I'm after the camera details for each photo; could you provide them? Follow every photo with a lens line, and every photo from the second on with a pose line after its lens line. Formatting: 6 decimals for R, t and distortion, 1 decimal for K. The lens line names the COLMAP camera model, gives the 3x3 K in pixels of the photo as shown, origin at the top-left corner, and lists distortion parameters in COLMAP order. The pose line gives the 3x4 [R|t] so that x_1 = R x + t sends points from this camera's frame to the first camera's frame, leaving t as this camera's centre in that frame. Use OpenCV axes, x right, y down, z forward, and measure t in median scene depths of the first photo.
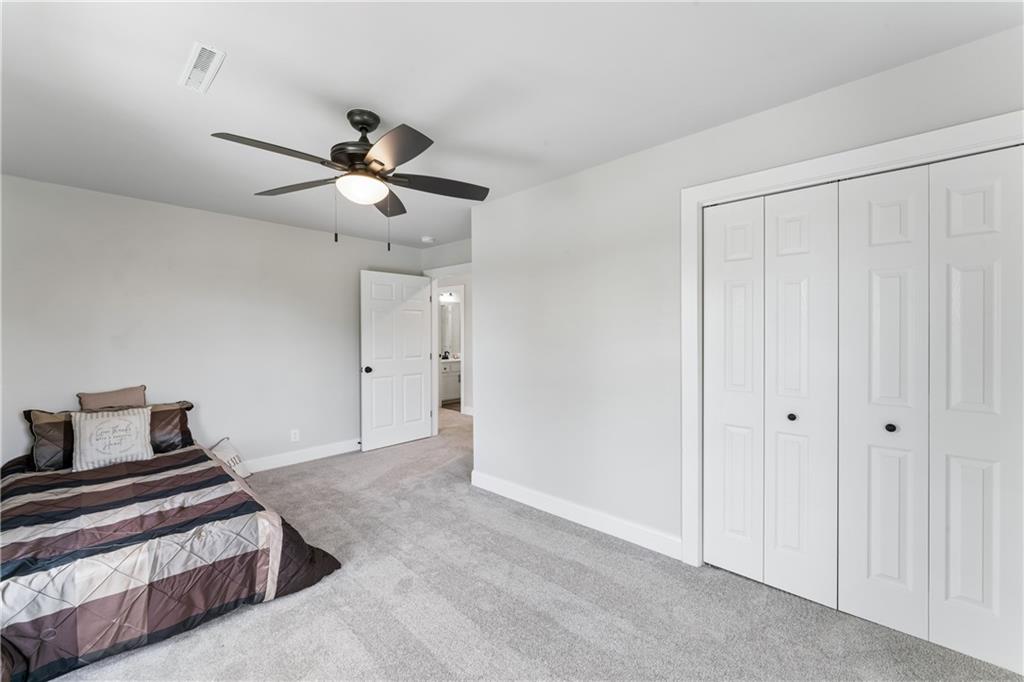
lens RADIAL K [[413.4, 0, 511.1], [0, 413.4, 330.6], [0, 0, 1]] dist [0.000191, -0.000046]
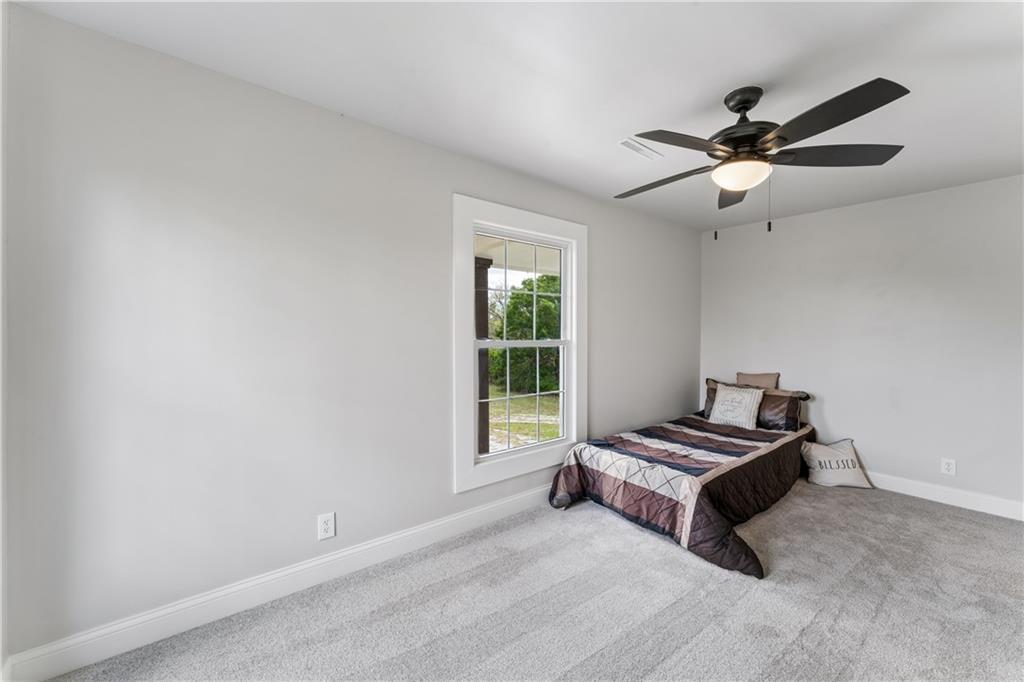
lens RADIAL K [[413.4, 0, 511.1], [0, 413.4, 330.6], [0, 0, 1]] dist [0.000191, -0.000046]
pose [[-0.137114, 0.004082, -0.990547, 0.624542], [0.000756, 0.999992, 0.004016, 0.004907], [0.990555, -0.000198, -0.137116, 0.596085]]
